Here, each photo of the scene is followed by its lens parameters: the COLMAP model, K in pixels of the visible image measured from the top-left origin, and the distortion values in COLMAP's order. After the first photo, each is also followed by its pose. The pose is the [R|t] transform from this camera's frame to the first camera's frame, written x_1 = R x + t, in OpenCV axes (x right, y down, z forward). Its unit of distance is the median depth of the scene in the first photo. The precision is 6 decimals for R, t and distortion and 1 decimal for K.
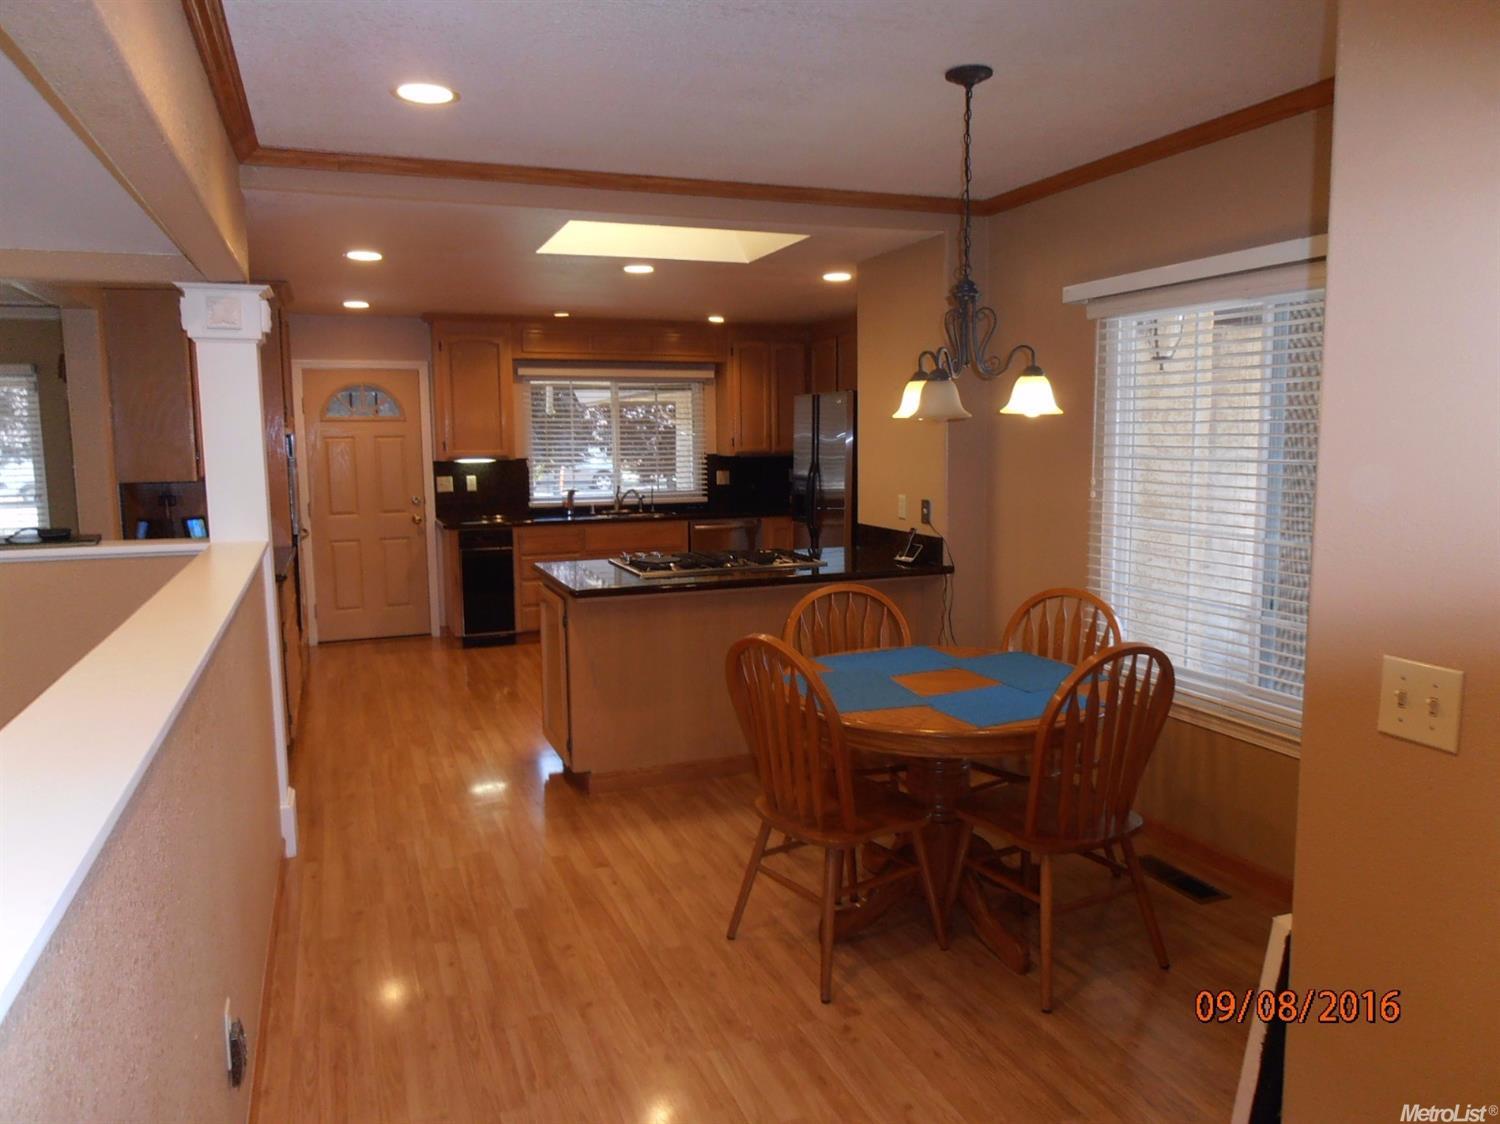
lens RADIAL K [[1060.5, 0, 750.0], [0, 1060.5, 562.0], [0, 0, 1]] dist [-0.003716, -0.001145]
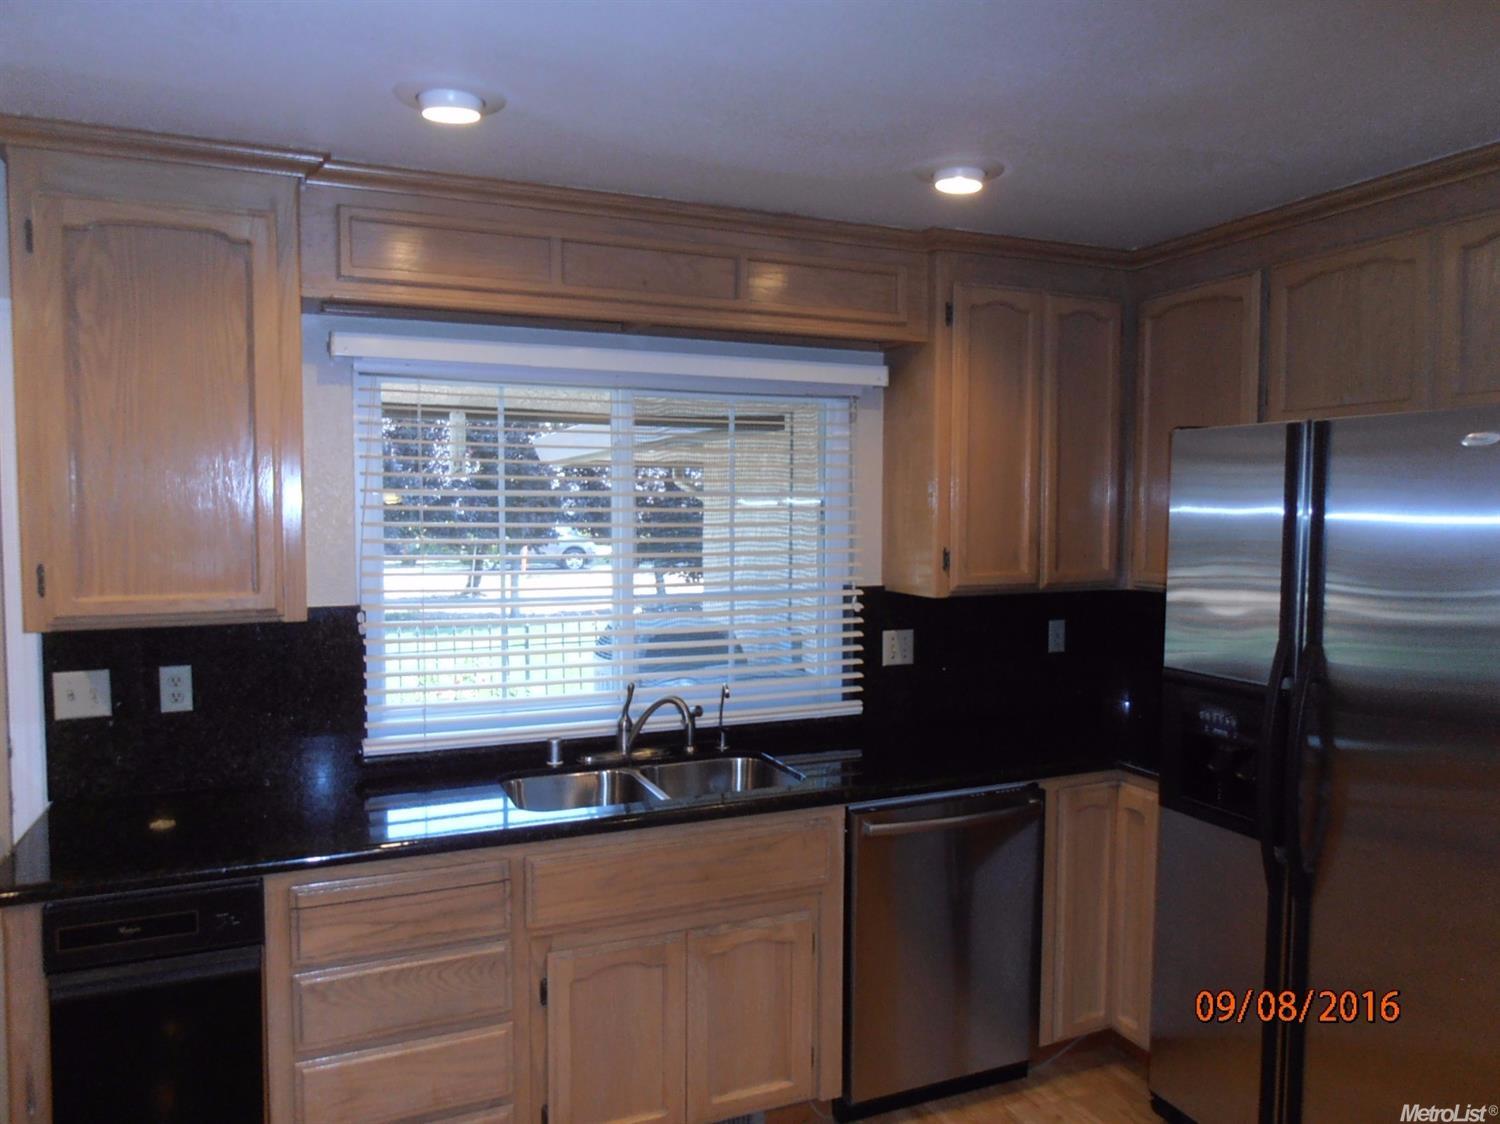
lens RADIAL K [[1060.5, 0, 750.0], [0, 1060.5, 562.0], [0, 0, 1]] dist [-0.003716, -0.001145]
pose [[0.999541, 0.009970, 0.028617, -0.094257], [-0.008089, 0.997845, -0.065110, -0.088392], [-0.029205, 0.064848, 0.997468, 0.641749]]
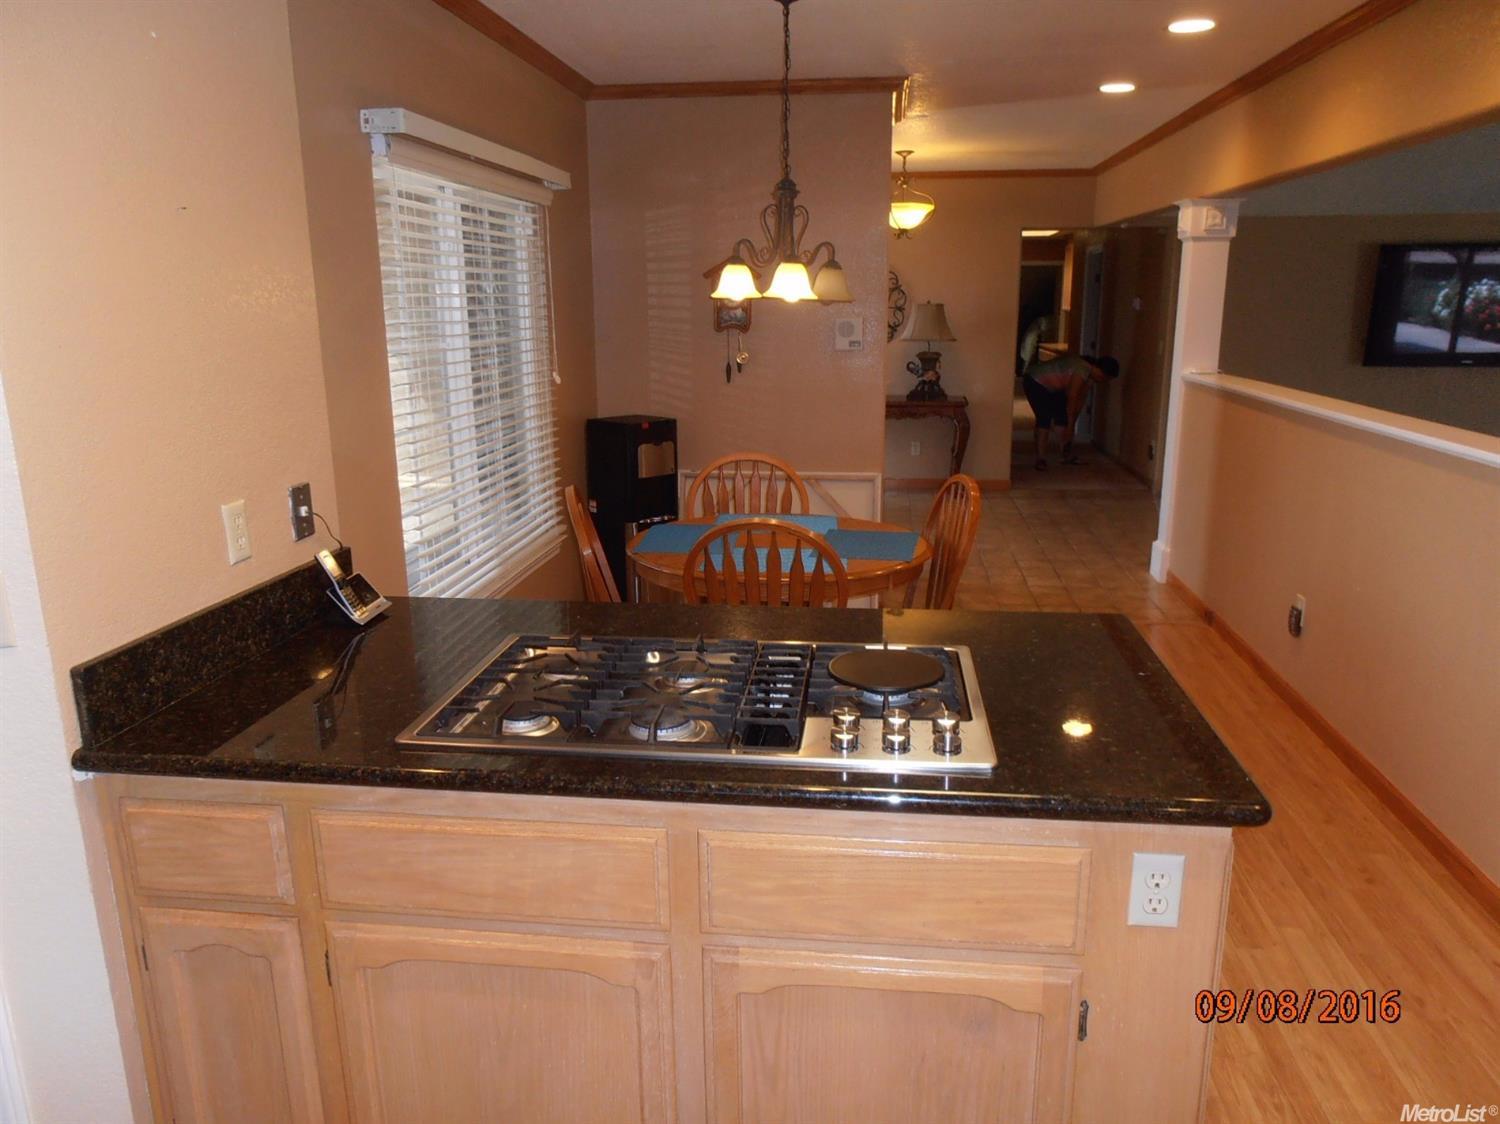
lens RADIAL K [[1060.5, 0, 750.0], [0, 1060.5, 562.0], [0, 0, 1]] dist [-0.003716, -0.001145]
pose [[-0.879379, -0.118340, 0.461181, -0.301922], [0.055288, 0.936686, 0.345778, -0.256684], [-0.472901, 0.329567, -0.817159, 1.946895]]
